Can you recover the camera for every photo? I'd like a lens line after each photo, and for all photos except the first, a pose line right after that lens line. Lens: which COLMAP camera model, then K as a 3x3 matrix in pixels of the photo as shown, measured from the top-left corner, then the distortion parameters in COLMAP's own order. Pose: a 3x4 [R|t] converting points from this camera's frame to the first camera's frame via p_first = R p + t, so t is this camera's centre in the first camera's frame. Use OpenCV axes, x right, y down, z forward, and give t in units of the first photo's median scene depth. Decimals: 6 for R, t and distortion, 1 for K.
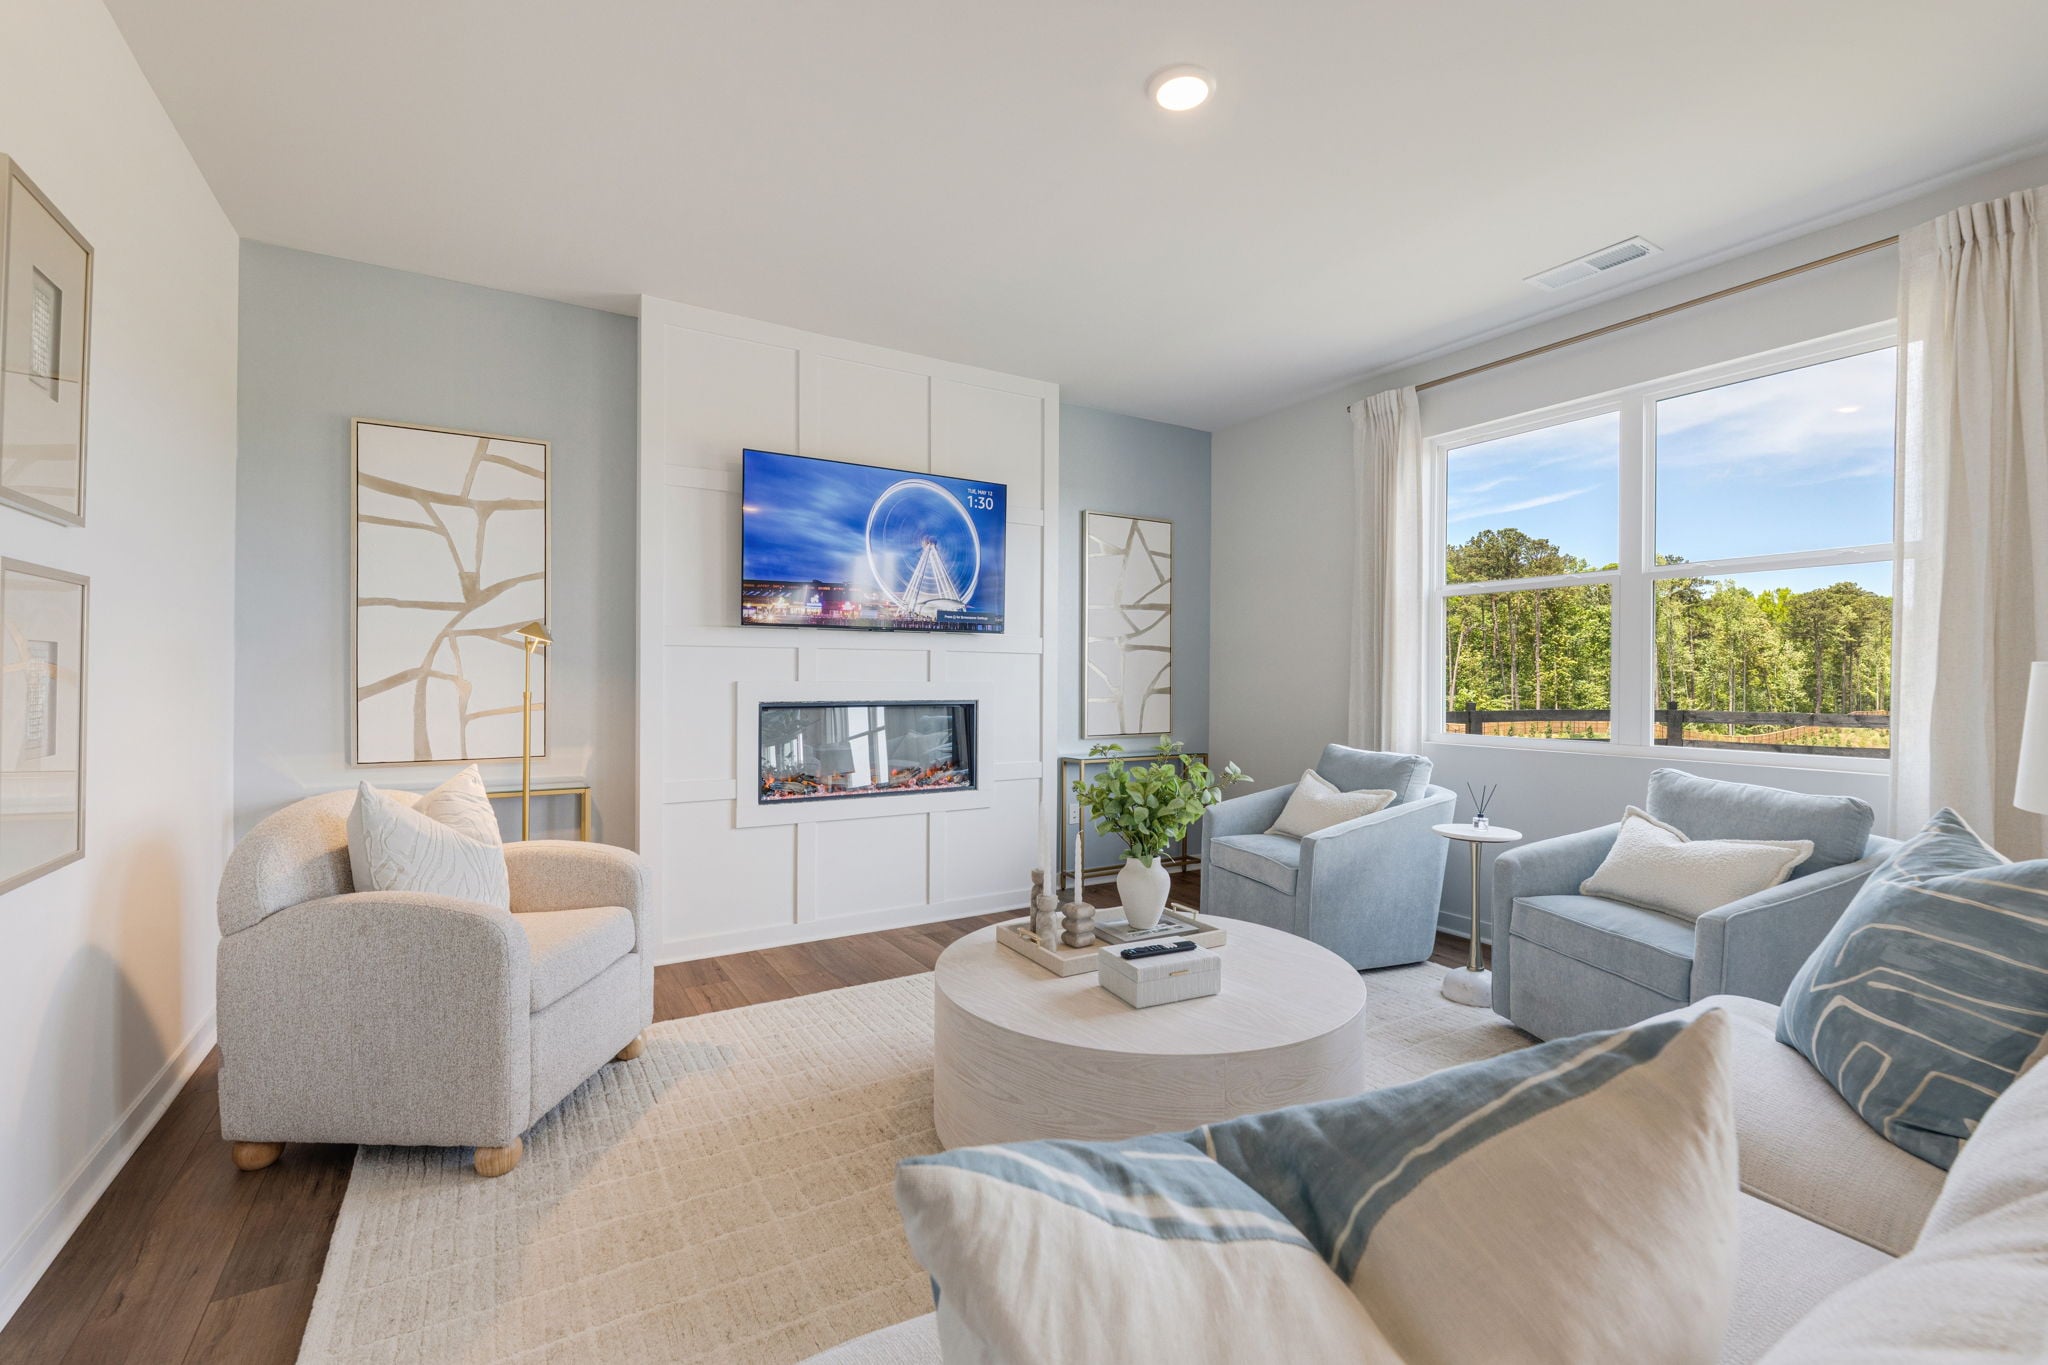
lens RADIAL K [[876.9, 0, 1029.3], [0, 876.9, 676.1], [0, 0, 1]] dist [-0.001954, -0.000697]
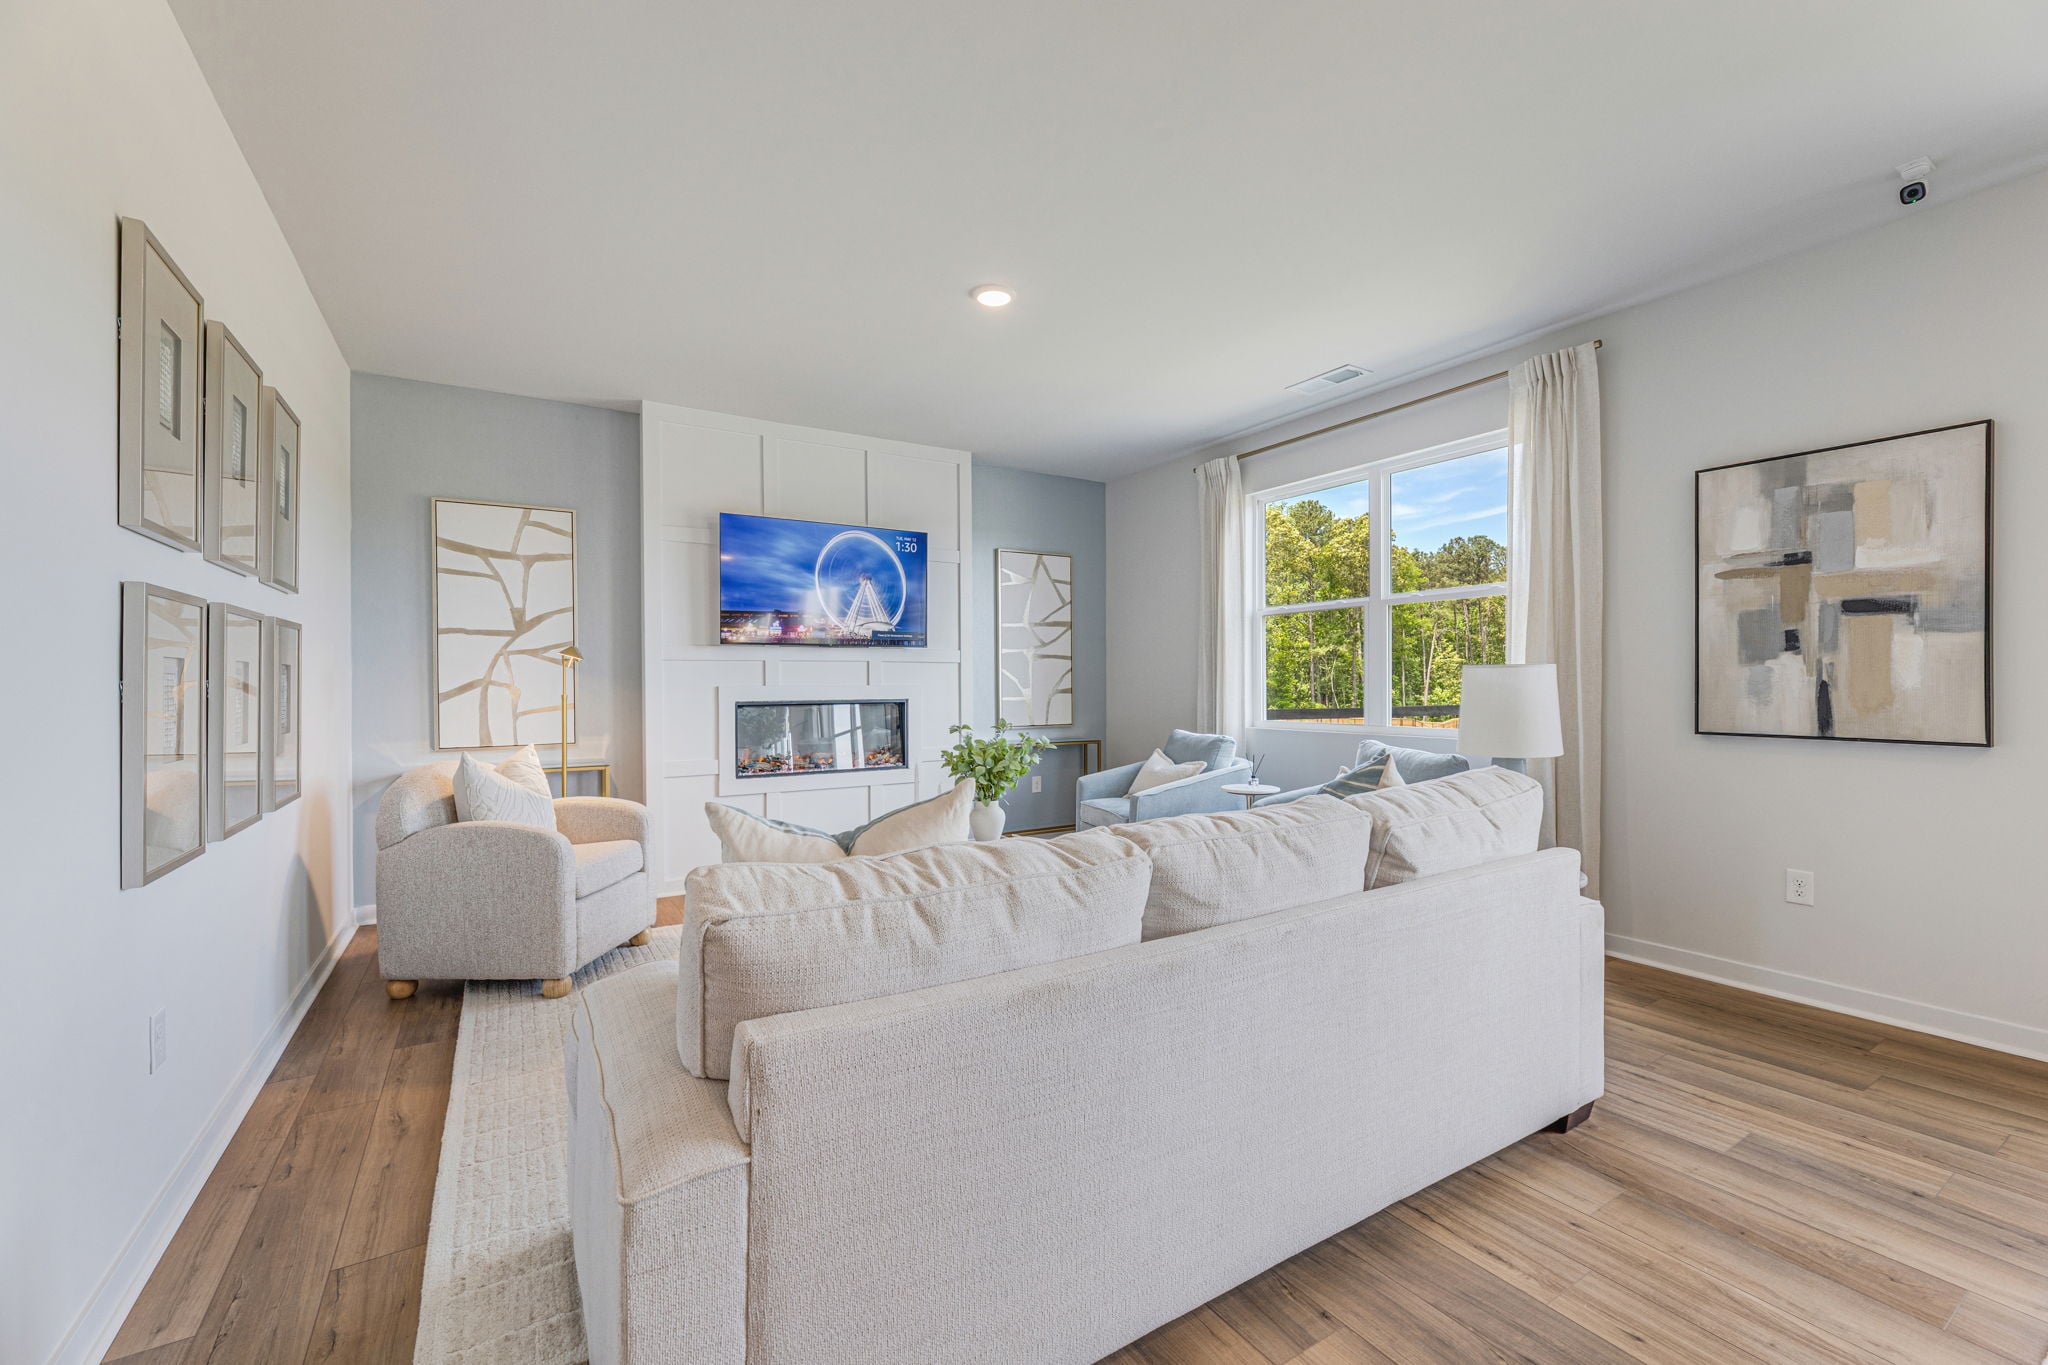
lens RADIAL K [[847.0, 0, 1035.2], [0, 847.0, 684.5], [0, 0, 1]] dist [-0.001918, -0.000280]
pose [[0.999887, -0.010711, 0.010551, 0.137195], [0.010668, 0.999935, 0.004133, 0.003141], [-0.010594, -0.004020, 0.999936, -0.297341]]
